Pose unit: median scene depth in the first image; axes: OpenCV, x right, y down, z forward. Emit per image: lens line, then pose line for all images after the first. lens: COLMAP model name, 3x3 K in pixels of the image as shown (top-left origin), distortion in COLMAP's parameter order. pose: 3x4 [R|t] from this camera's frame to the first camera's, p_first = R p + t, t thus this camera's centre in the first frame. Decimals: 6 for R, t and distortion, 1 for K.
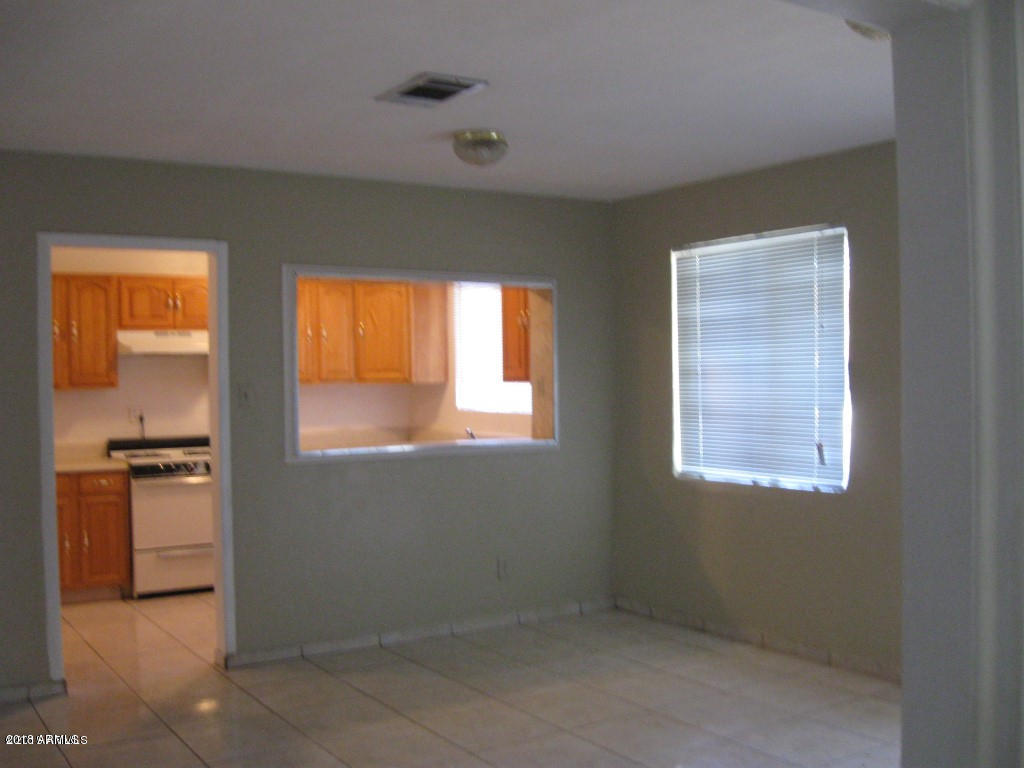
lens RADIAL K [[1051.8, 0, 512.0], [0, 1051.8, 384.0], [0, 0, 1]] dist [-0.005748, -0.004513]
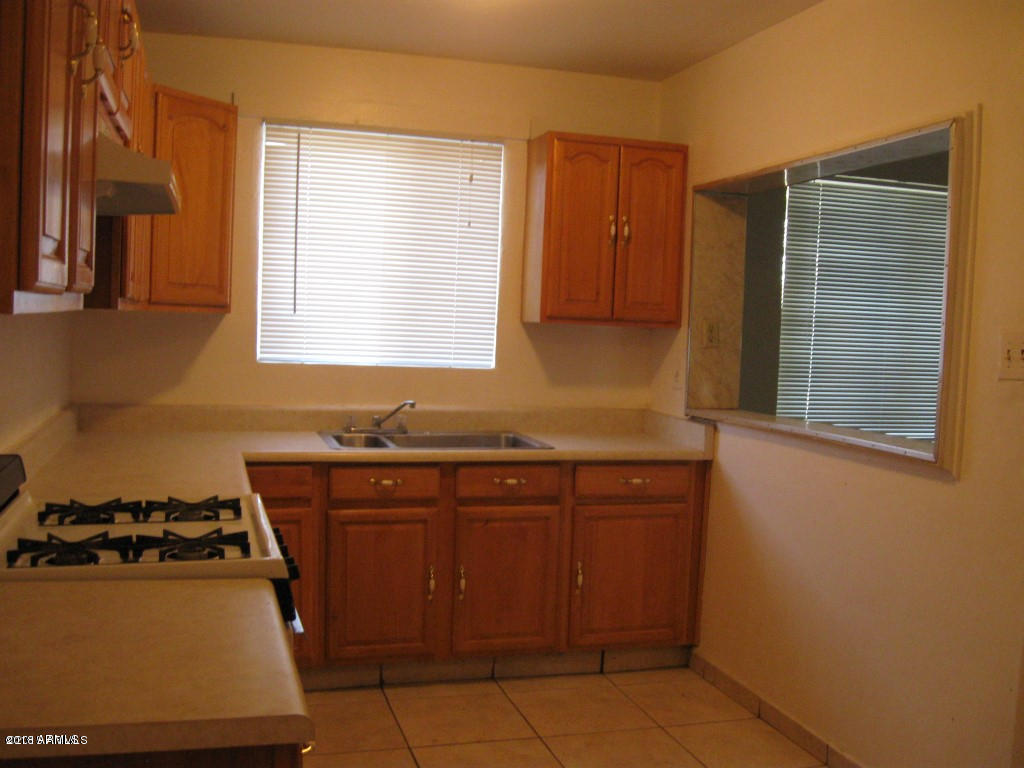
lens RADIAL K [[1051.8, 0, 512.0], [0, 1051.8, 384.0], [0, 0, 1]] dist [-0.005748, -0.004513]
pose [[0.288272, -0.022257, 0.957290, -0.774724], [-0.029276, 0.999058, 0.032044, 0.020579], [-0.957101, -0.037263, 0.287349, 1.052079]]
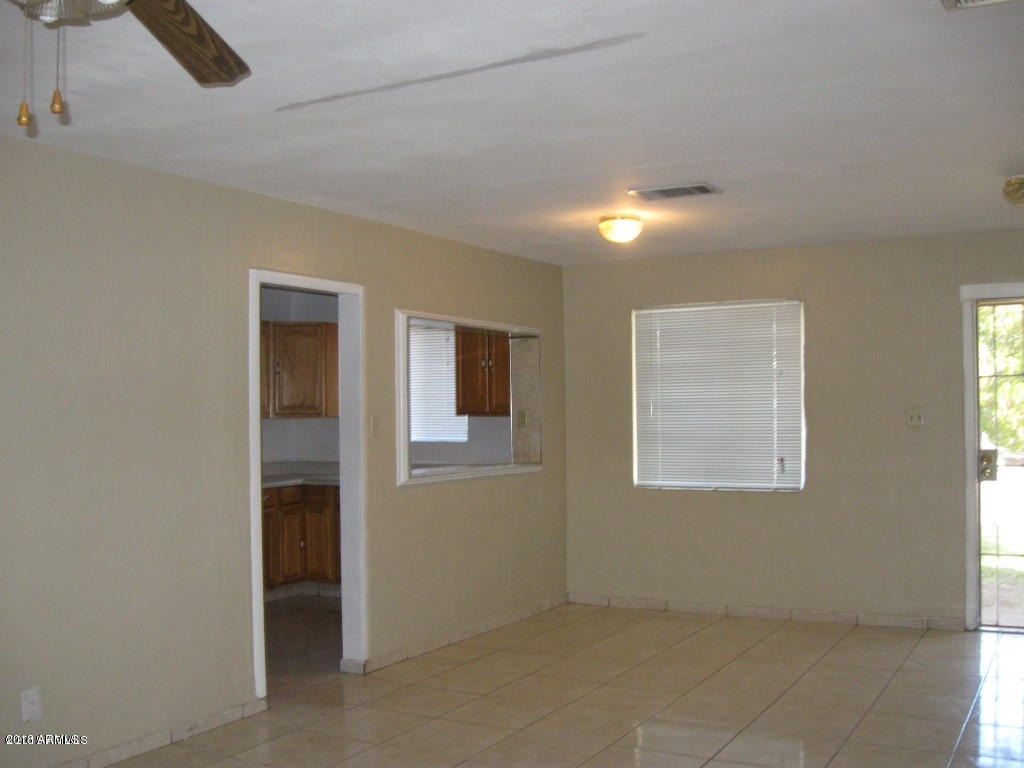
lens RADIAL K [[1056.9, 0, 512.0], [0, 1056.9, 384.0], [0, 0, 1]] dist [0.300427, -0.000195]
pose [[0.886897, 0.006961, 0.461916, -0.626129], [0.012222, 0.999183, -0.038523, 0.011489], [-0.461806, 0.039812, 0.886087, -0.084472]]
